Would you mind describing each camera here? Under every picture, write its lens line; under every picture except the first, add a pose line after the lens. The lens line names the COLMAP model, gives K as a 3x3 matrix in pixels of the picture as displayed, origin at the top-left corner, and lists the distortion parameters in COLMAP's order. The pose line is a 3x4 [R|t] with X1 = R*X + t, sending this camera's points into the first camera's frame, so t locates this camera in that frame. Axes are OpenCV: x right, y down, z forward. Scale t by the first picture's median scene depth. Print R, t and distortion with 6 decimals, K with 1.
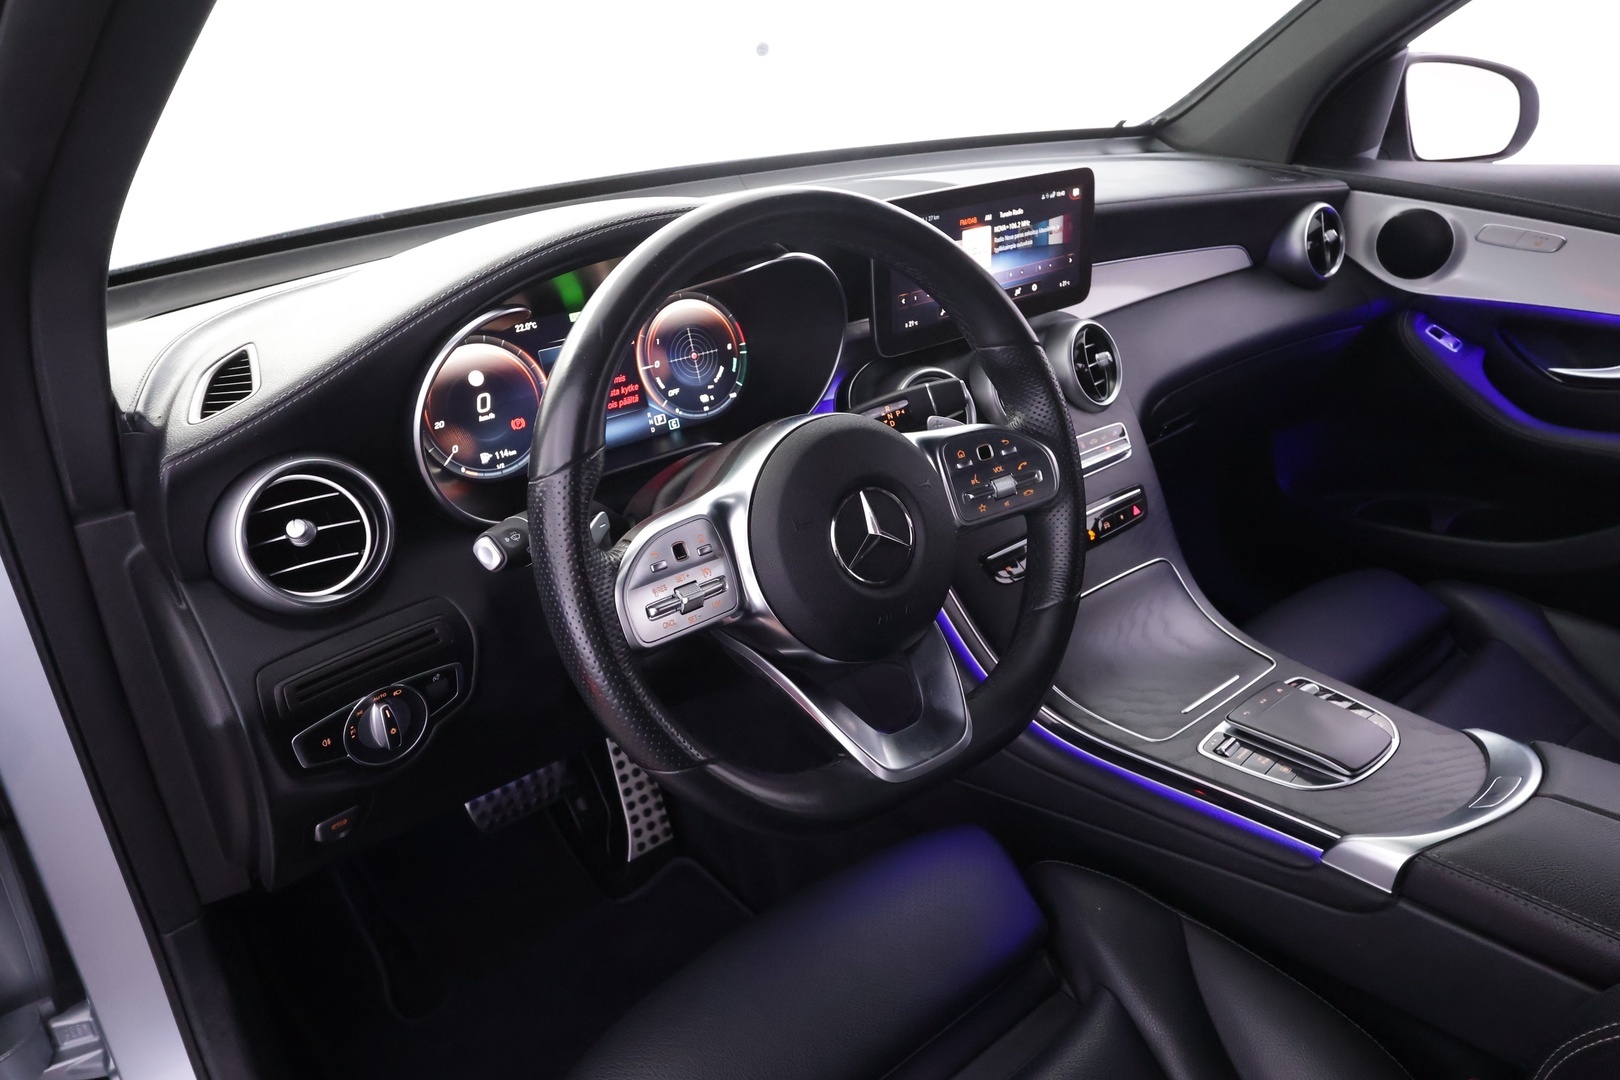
lens RADIAL K [[1056.5, 0, 810.0], [0, 1056.5, 540.0], [0, 0, 1]] dist [0.000488, 0.000489]
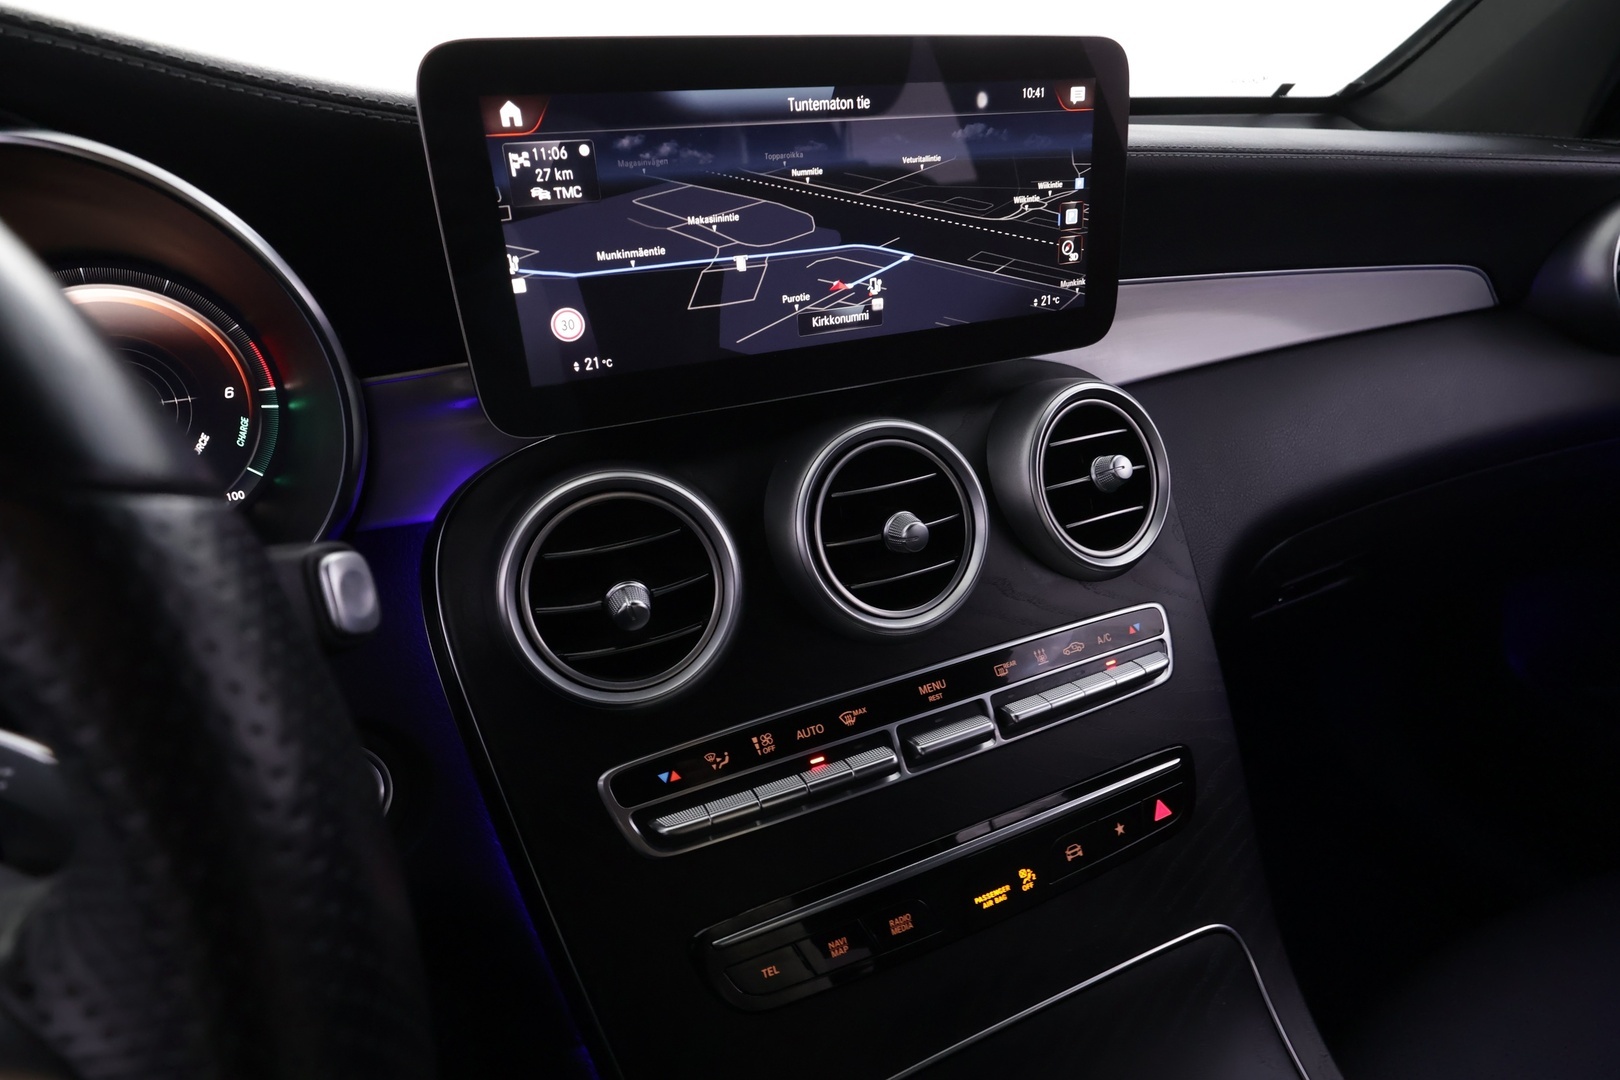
lens RADIAL K [[903.5, 0, 810.0], [0, 903.5, 540.0], [0, 0, 1]] dist [0.001355, -0.000341]
pose [[0.970156, 0.096152, -0.222604, 0.274768], [-0.099856, 0.994987, -0.005416, -0.144416], [0.220968, 0.027483, 0.974894, 0.680821]]
